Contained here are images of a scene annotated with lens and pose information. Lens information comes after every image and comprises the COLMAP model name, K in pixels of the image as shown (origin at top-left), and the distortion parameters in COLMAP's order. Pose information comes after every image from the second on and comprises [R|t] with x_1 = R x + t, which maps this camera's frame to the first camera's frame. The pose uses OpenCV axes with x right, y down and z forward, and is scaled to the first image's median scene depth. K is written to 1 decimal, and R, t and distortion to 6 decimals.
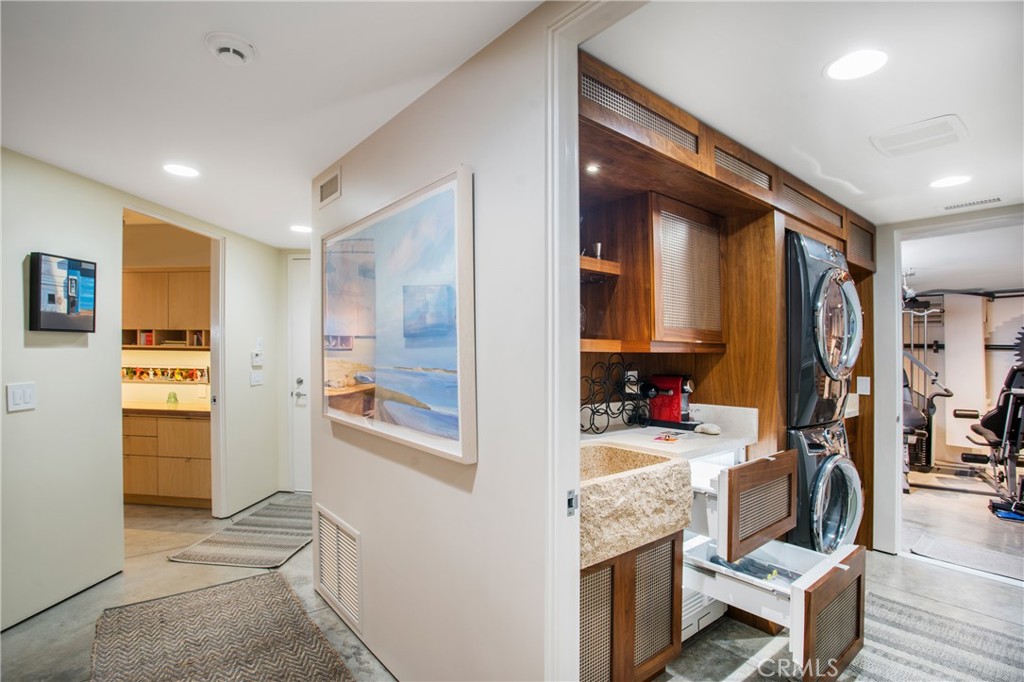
lens RADIAL K [[500.7, 0, 510.2], [0, 500.7, 352.5], [0, 0, 1]] dist [-0.072280, 0.026316]
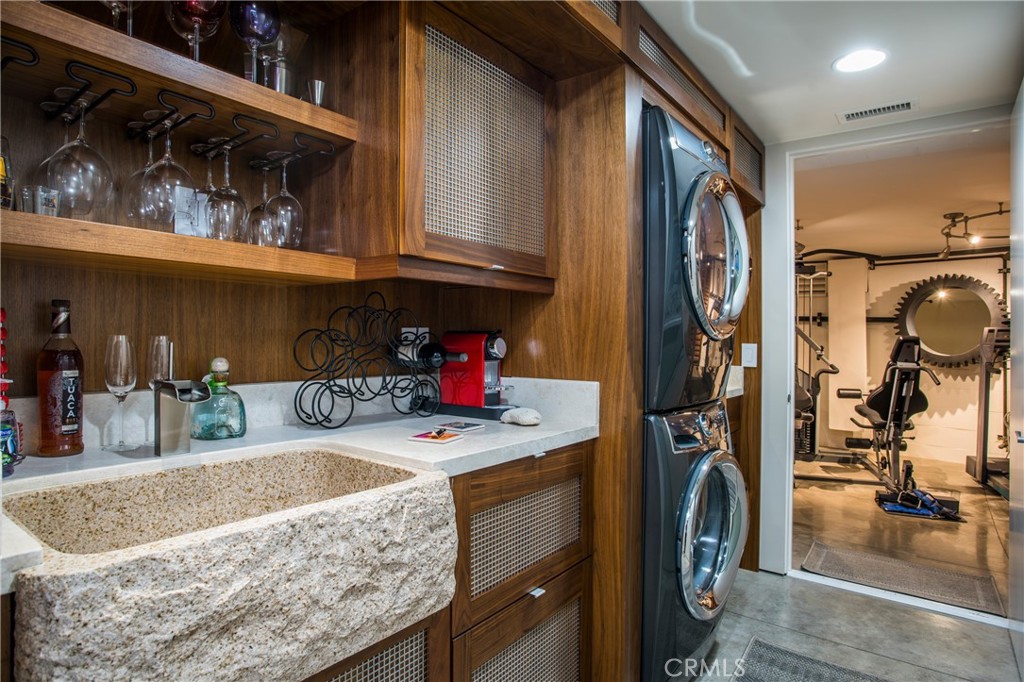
lens RADIAL K [[589.6, 0, 511.6], [0, 589.6, 343.4], [0, 0, 1]] dist [-0.057835, 0.007652]
pose [[0.969214, -0.000207, 0.246220, 0.199818], [-0.003934, 0.999859, 0.016327, 0.050355], [-0.246189, -0.016794, 0.969076, 0.286845]]
